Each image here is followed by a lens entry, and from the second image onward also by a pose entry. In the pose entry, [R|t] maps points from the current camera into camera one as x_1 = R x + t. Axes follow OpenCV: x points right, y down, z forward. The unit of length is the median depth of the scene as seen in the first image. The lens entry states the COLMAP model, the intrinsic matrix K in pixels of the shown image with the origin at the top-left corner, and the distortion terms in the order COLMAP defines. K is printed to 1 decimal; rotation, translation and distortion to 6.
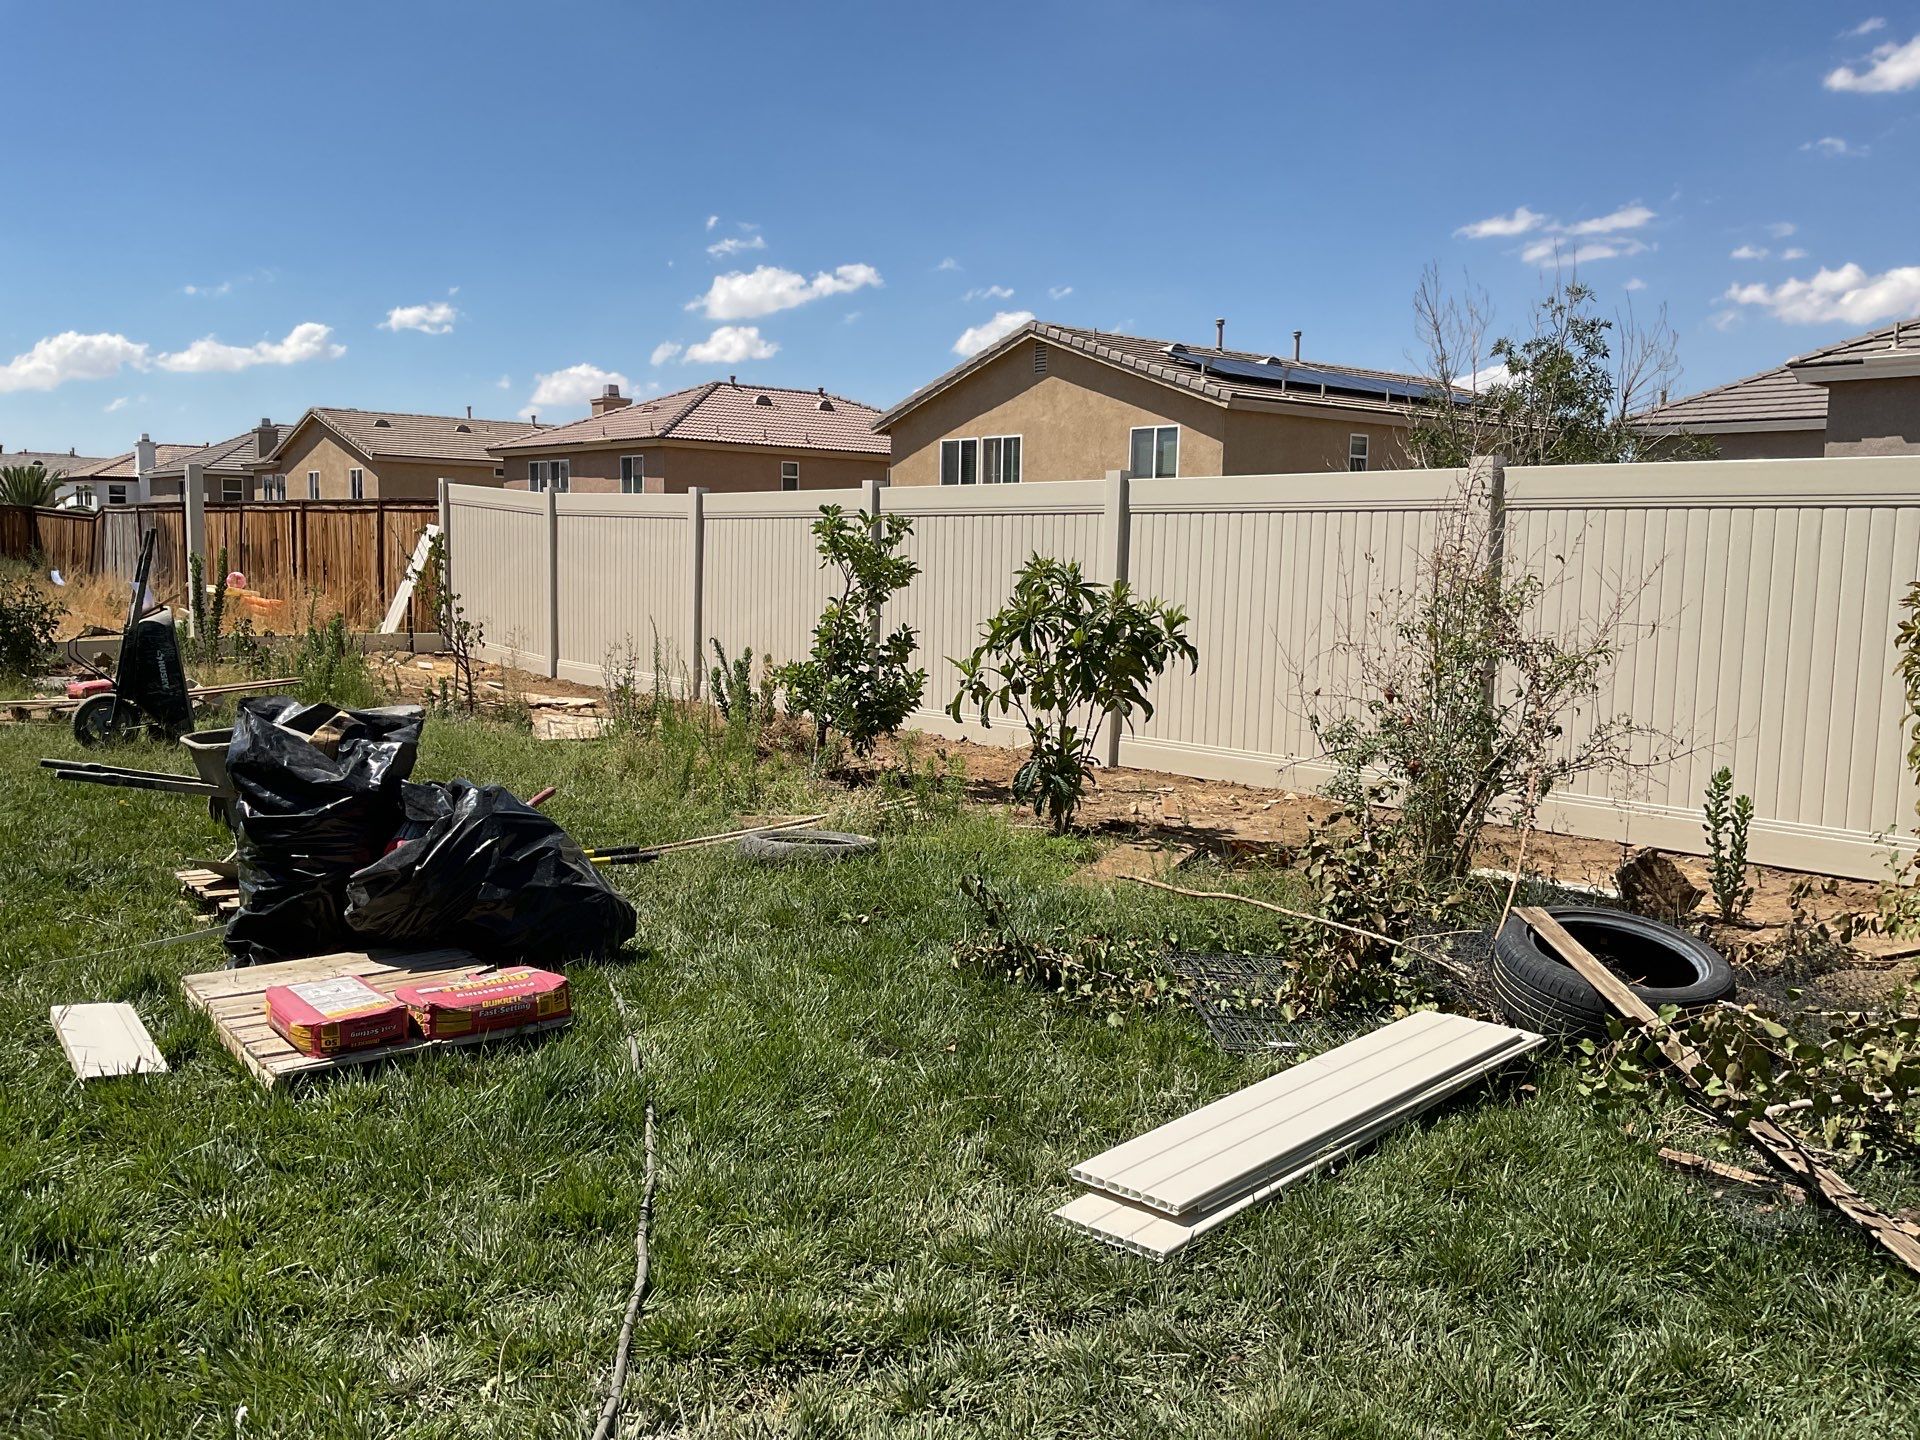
lens RADIAL K [[1596.1, 0, 952.8], [0, 1596.1, 731.6], [0, 0, 1]] dist [0.068914, -0.114072]
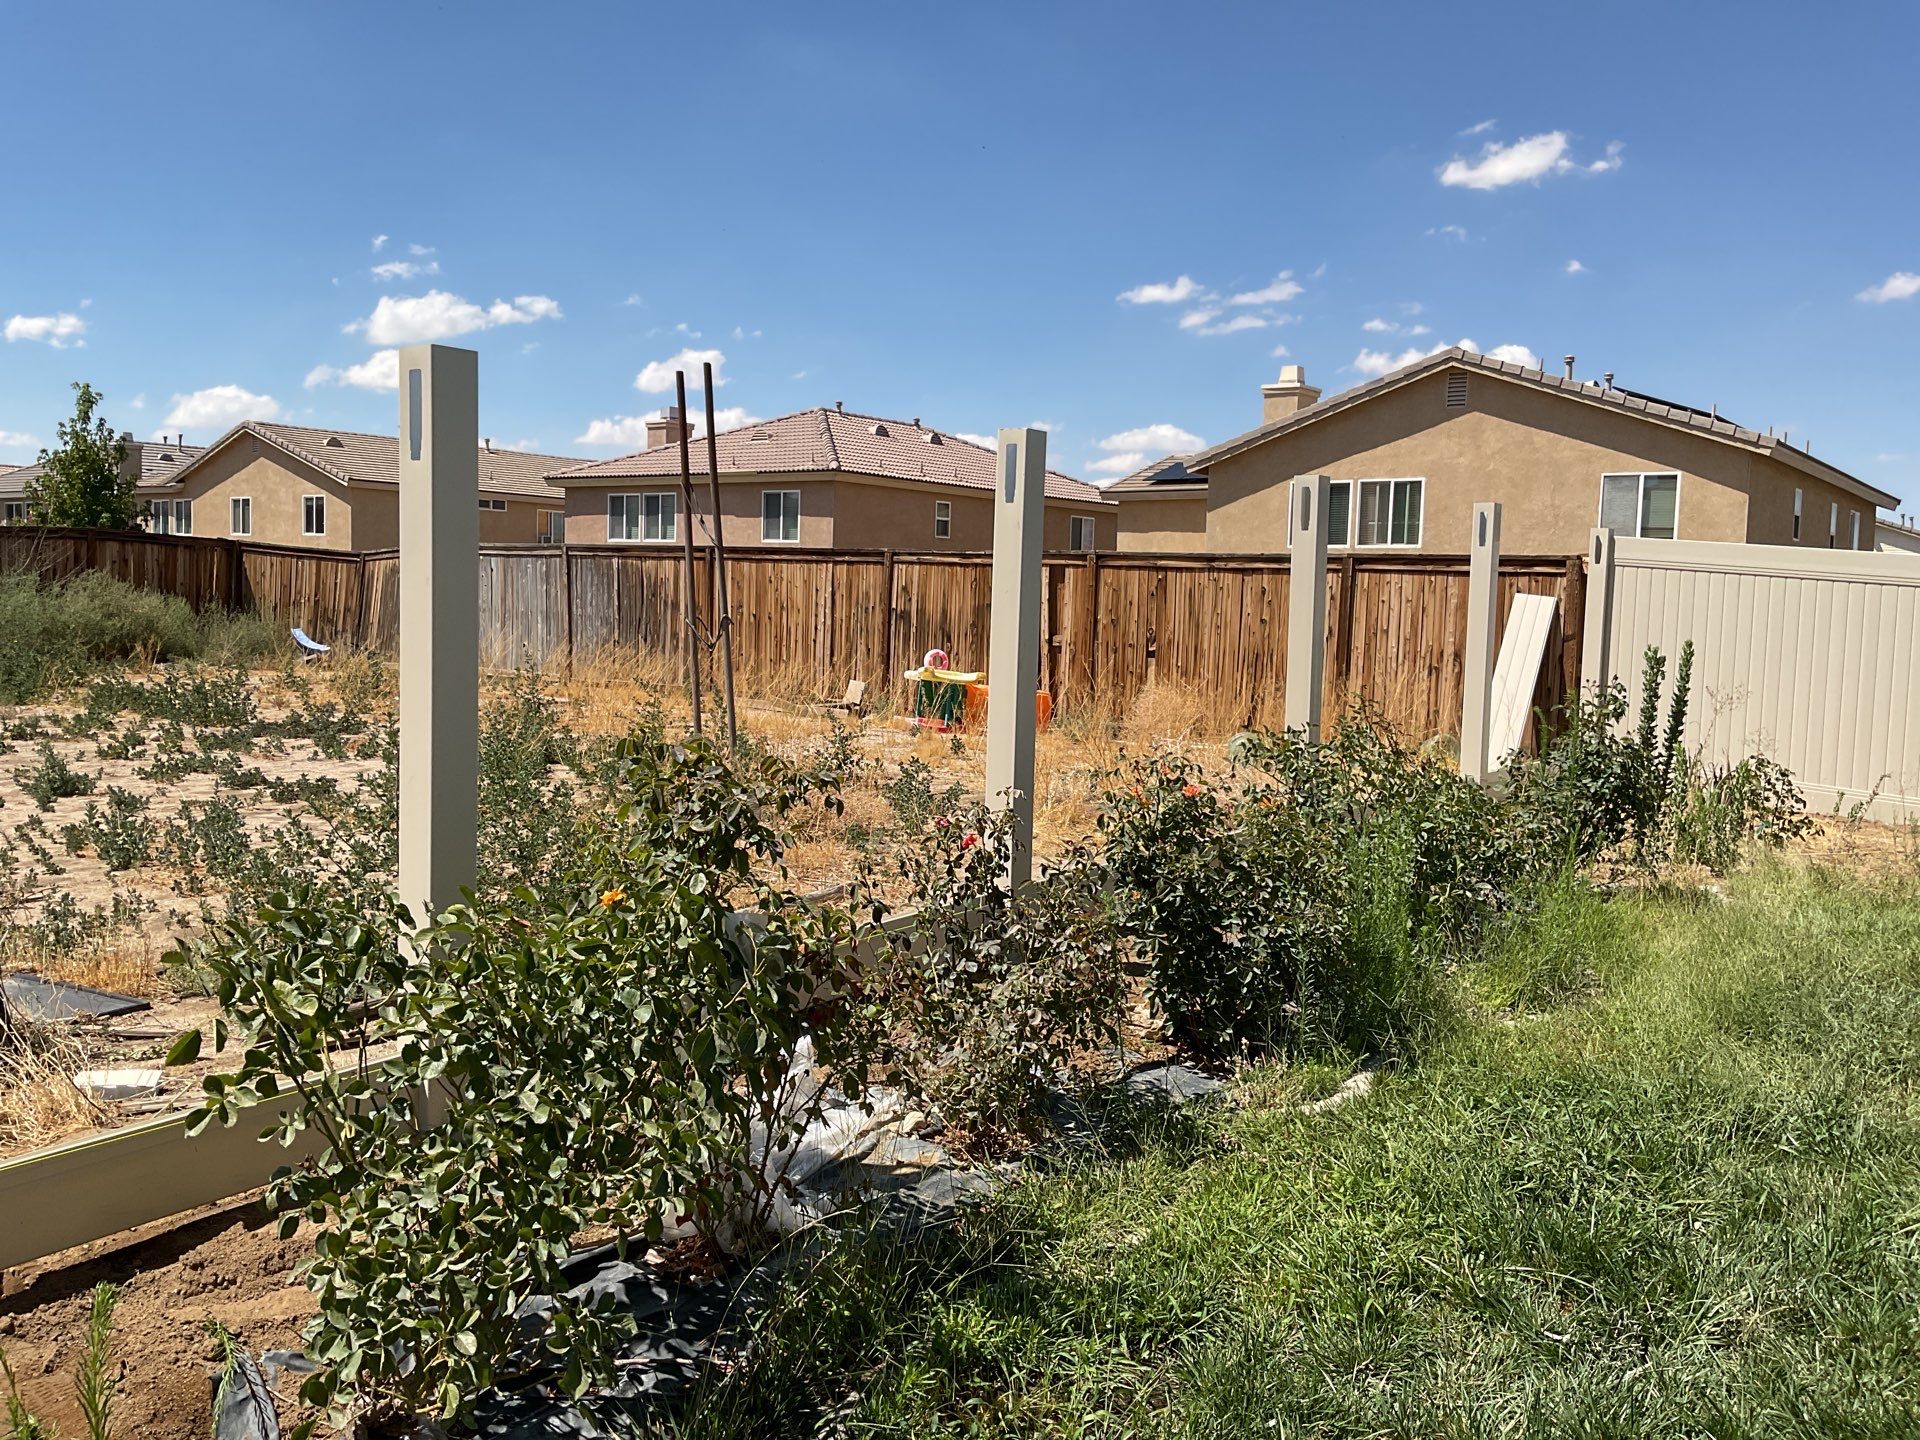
lens RADIAL K [[1596.1, 0, 964.3], [0, 1596.1, 729.9], [0, 0, 1]] dist [0.068914, -0.114072]
pose [[0.979466, -0.002877, 0.201590, -0.369769], [0.008310, 0.999625, -0.026110, -0.029220], [-0.201439, 0.027249, 0.979122, 0.202981]]
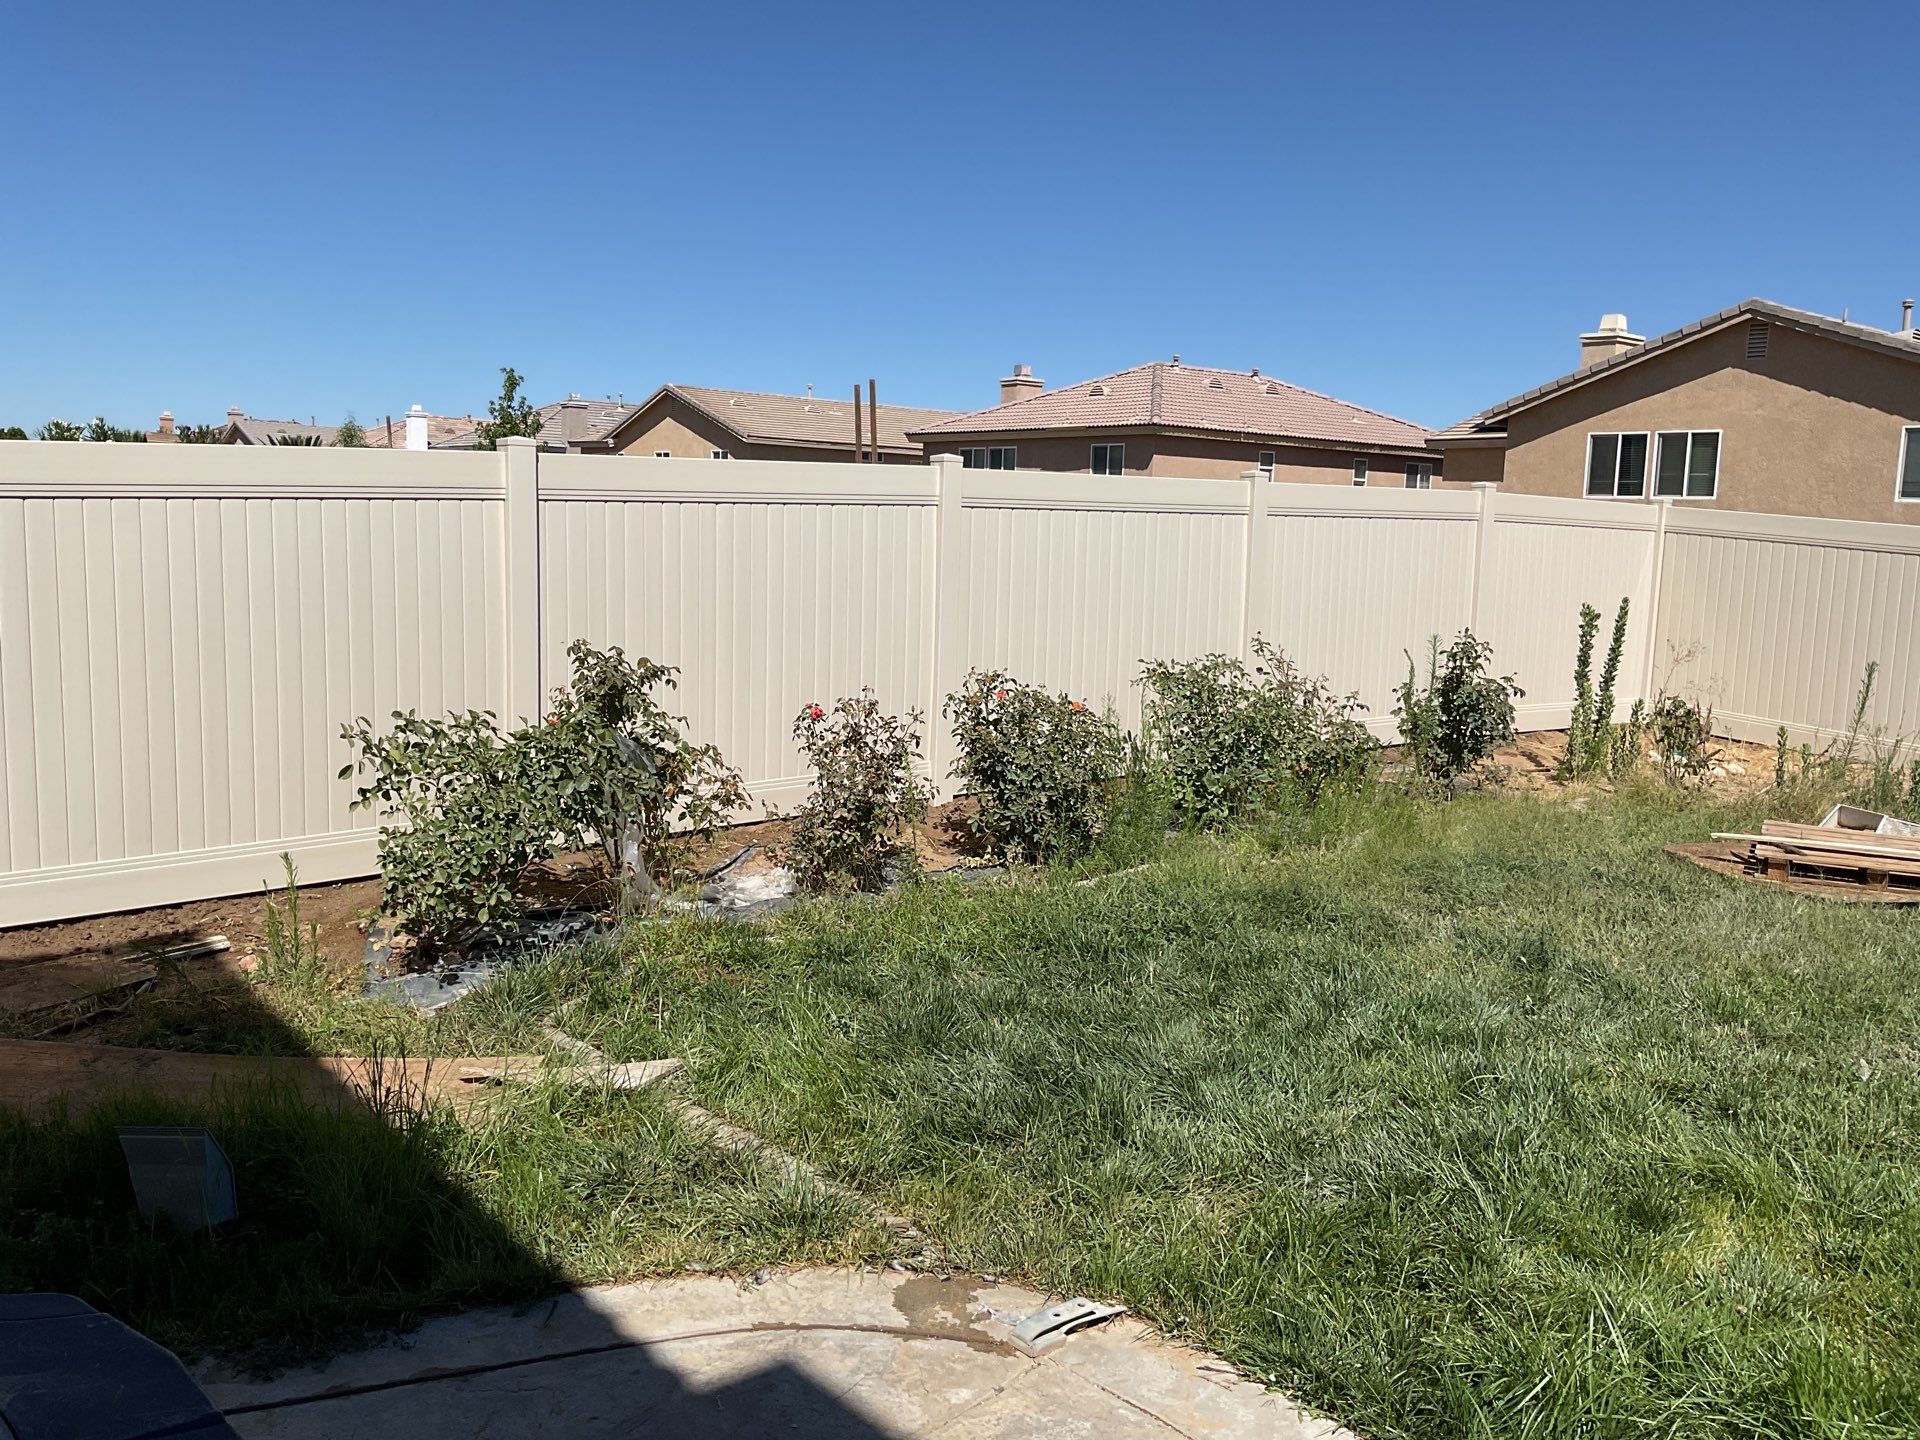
lens RADIAL K [[1596.1, 0, 962.8], [0, 1596.1, 713.5], [0, 0, 1]] dist [0.068914, -0.114072]
pose [[0.998474, 0.026240, -0.048596, -0.313988], [-0.026119, 0.999654, 0.003131, -0.024954], [0.048662, -0.001857, 0.998814, 0.112322]]
